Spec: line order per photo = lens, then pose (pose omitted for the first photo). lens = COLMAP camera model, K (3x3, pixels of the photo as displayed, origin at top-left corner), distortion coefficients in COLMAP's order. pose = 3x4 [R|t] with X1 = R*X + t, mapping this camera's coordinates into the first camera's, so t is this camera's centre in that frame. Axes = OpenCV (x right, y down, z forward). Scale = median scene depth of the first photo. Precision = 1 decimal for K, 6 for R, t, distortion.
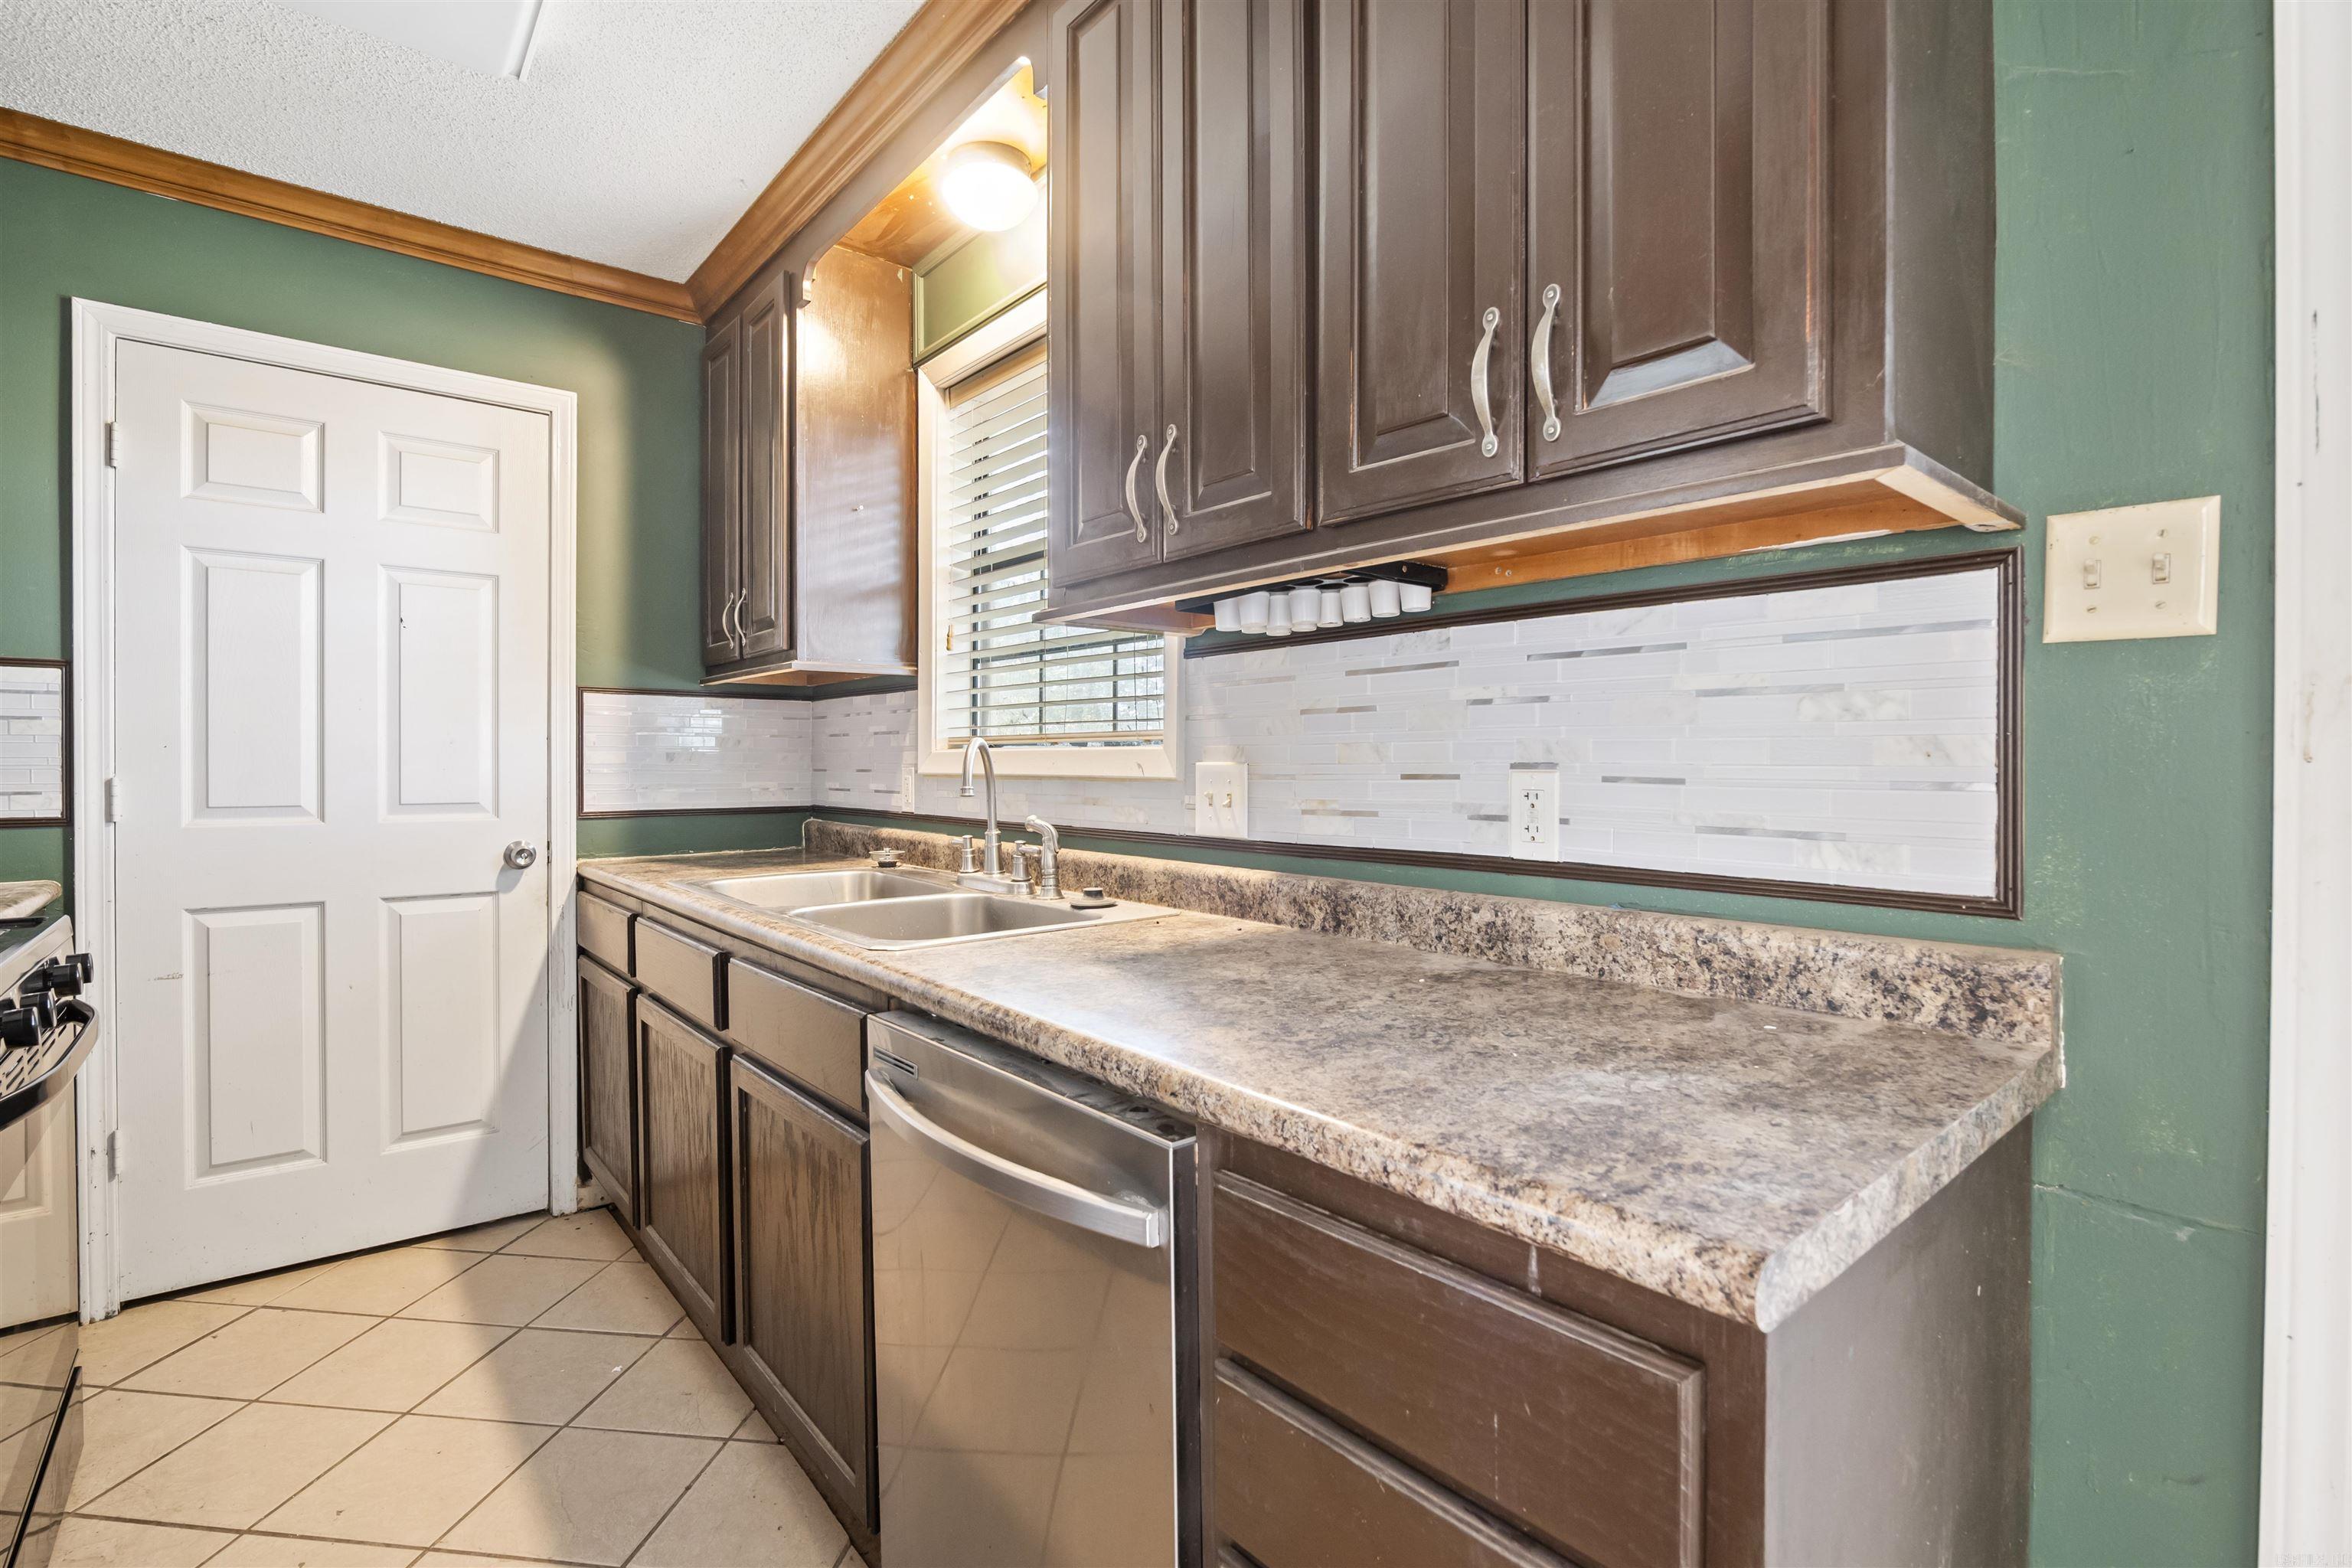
lens RADIAL K [[1098.9, 0, 1164.1], [0, 1098.9, 782.6], [0, 0, 1]] dist [-0.024601, 0.004387]
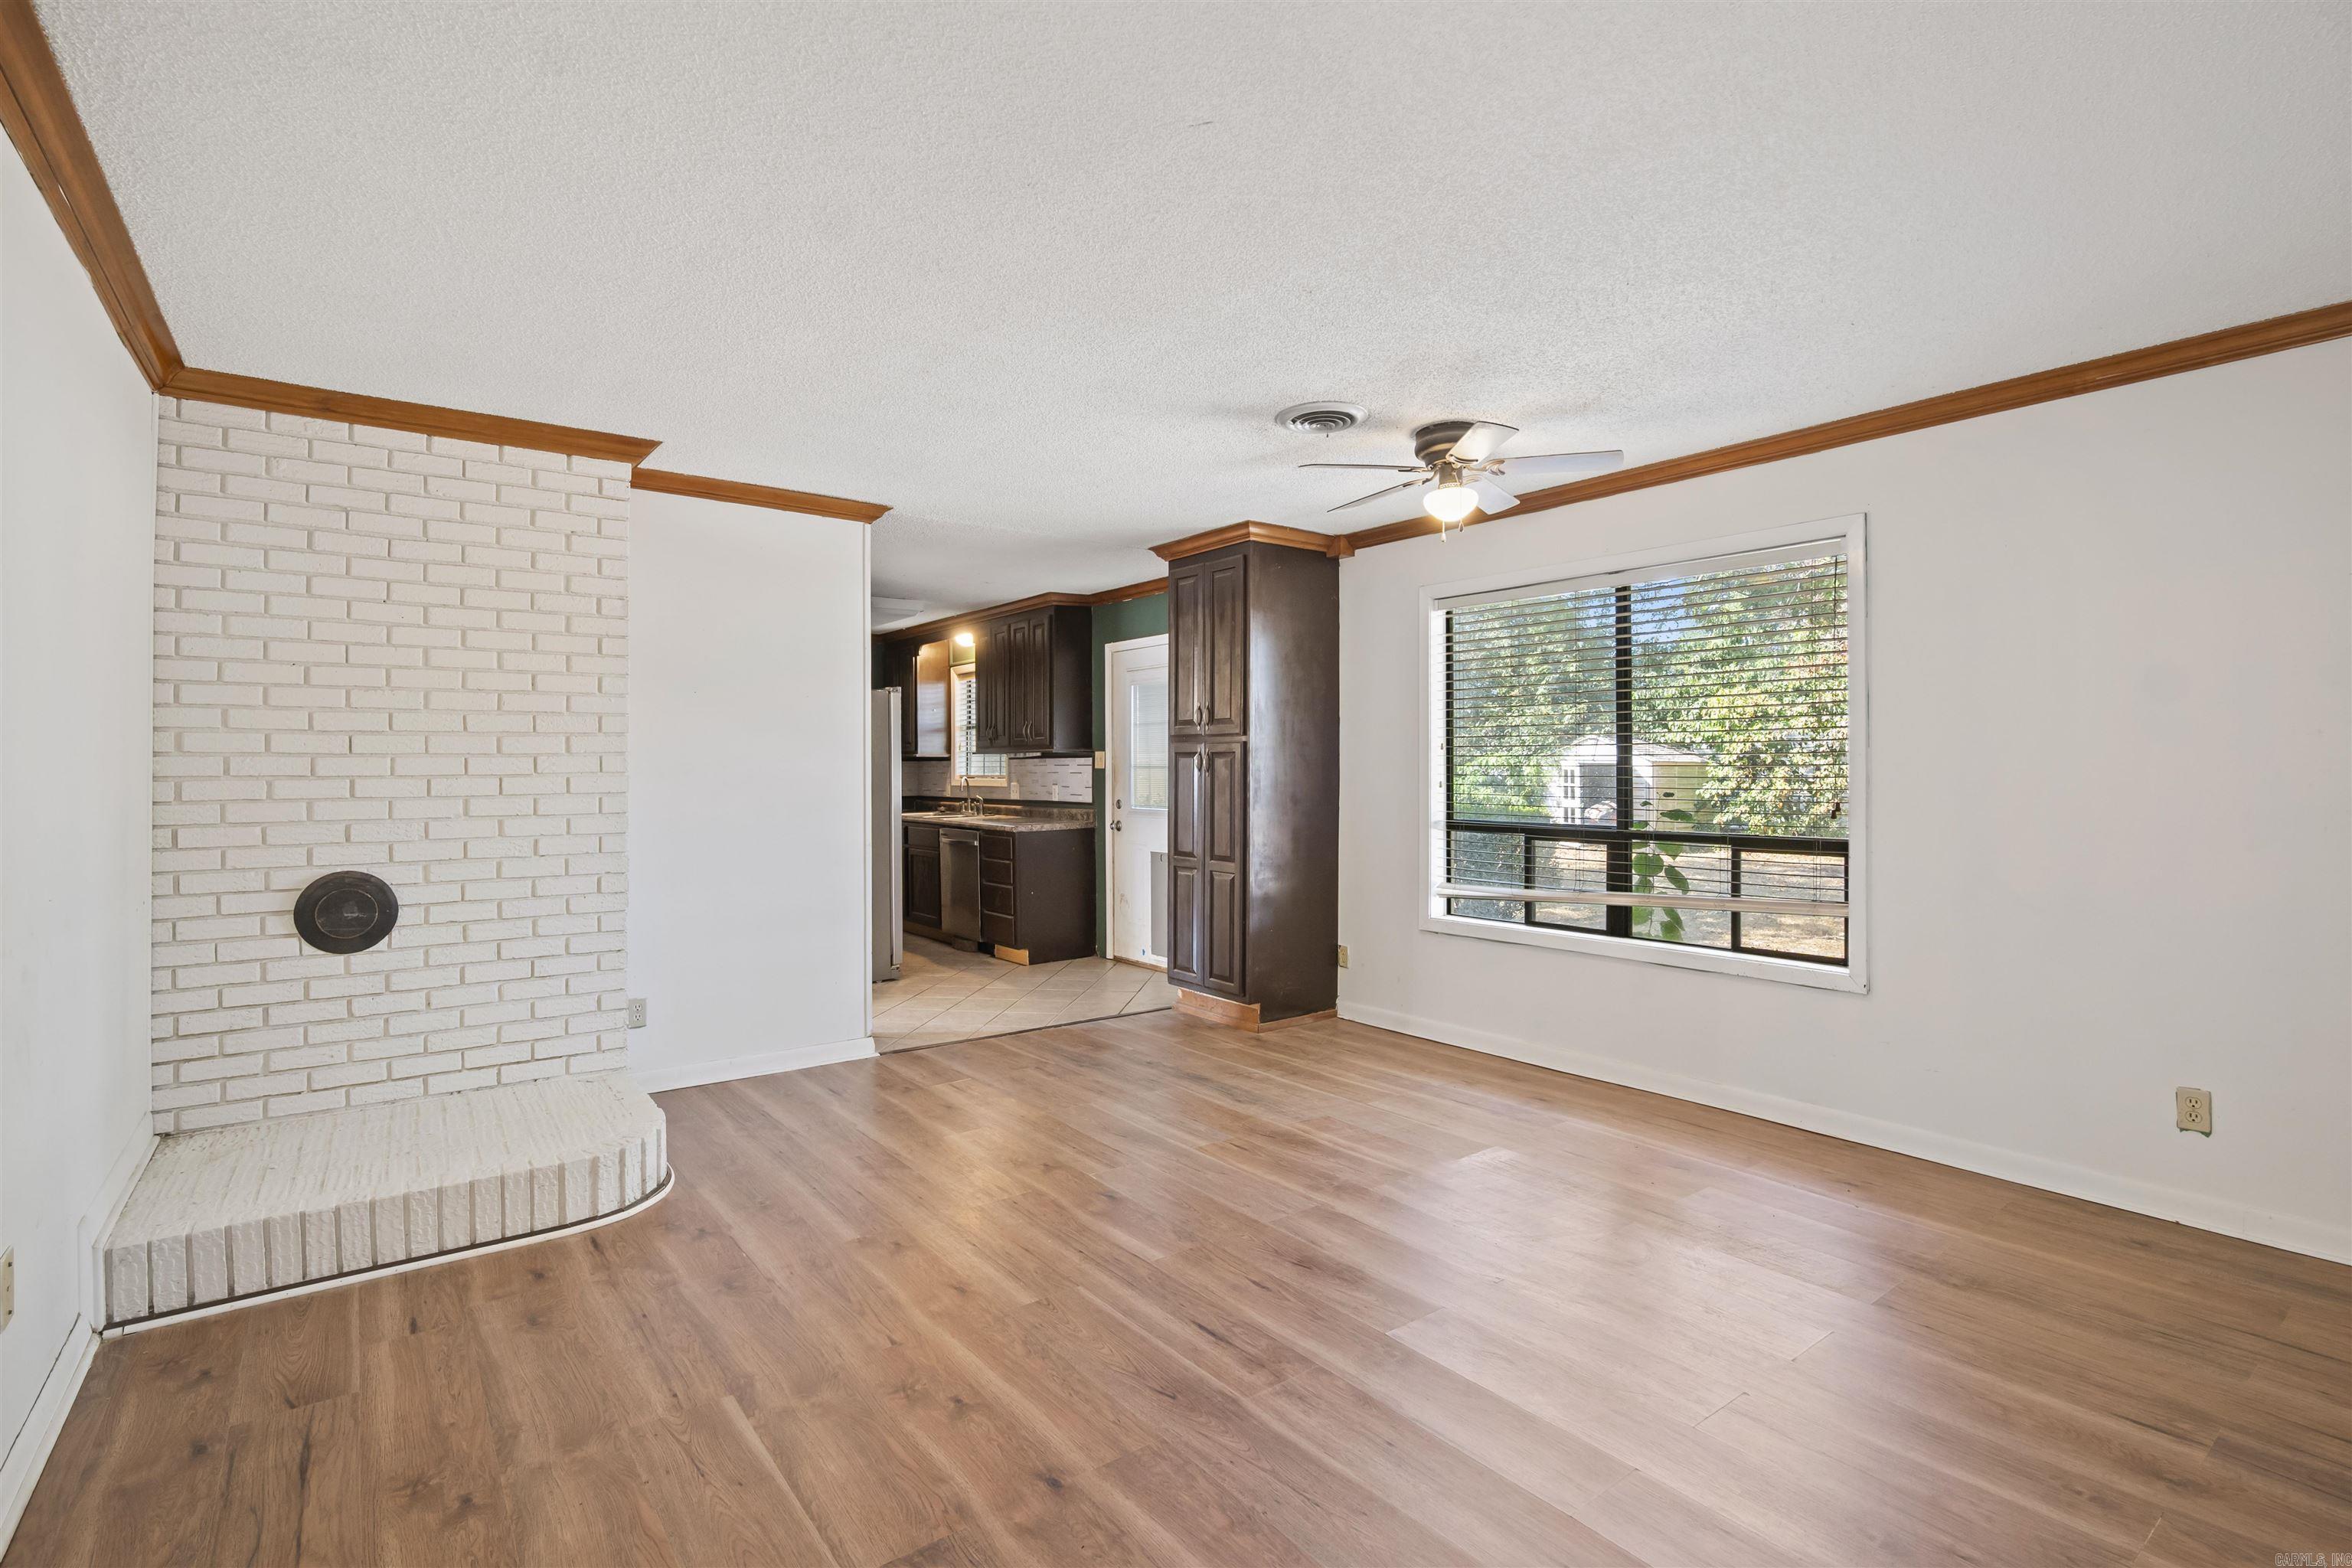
lens RADIAL K [[1098.9, 0, 1164.1], [0, 1098.9, 782.6], [0, 0, 1]] dist [-0.024601, 0.004387]
pose [[0.999121, -0.005463, -0.041552, 0.627804], [0.004987, 0.999921, -0.011544, 0.025870], [0.041612, 0.011326, 0.999070, -2.579495]]
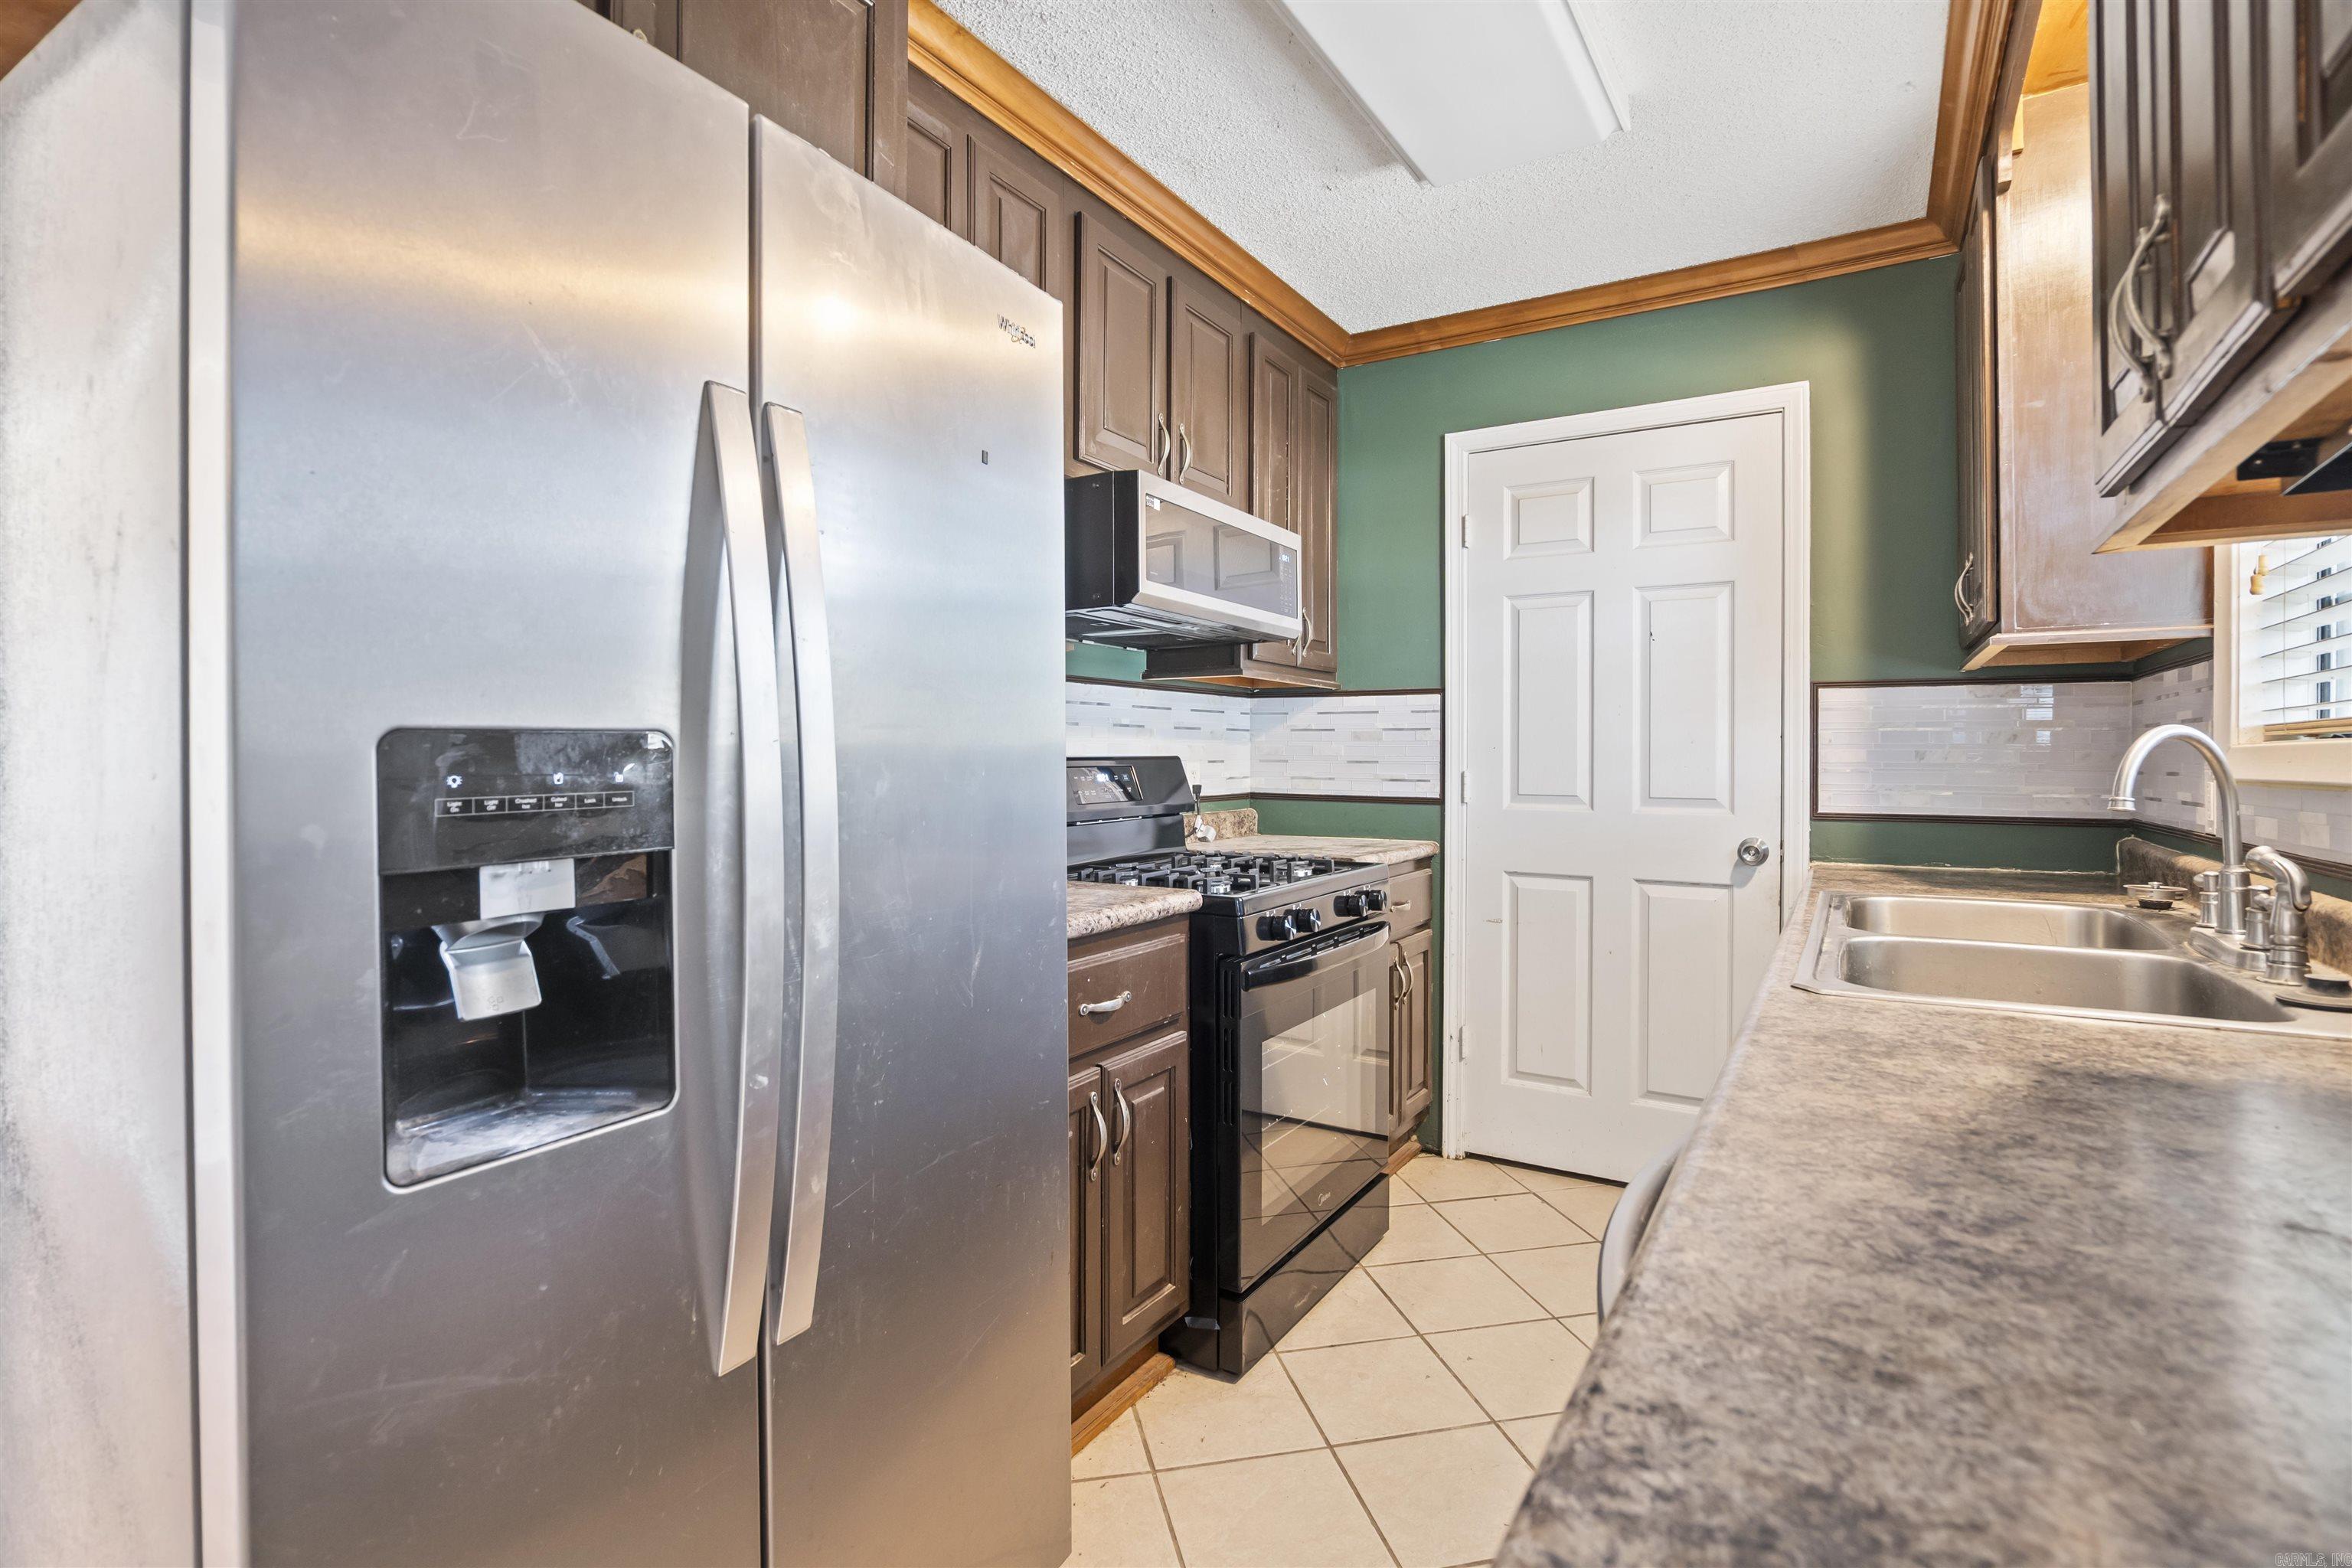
lens RADIAL K [[1101.7, 0, 1174.1], [0, 1101.7, 764.0], [0, 0, 1]] dist [-0.031900, 0.012696]
pose [[0.317764, 0.005671, -0.948153, 0.229849], [-0.021760, 0.999762, -0.001313, -0.002619], [0.947920, 0.021050, 0.317812, 0.182946]]
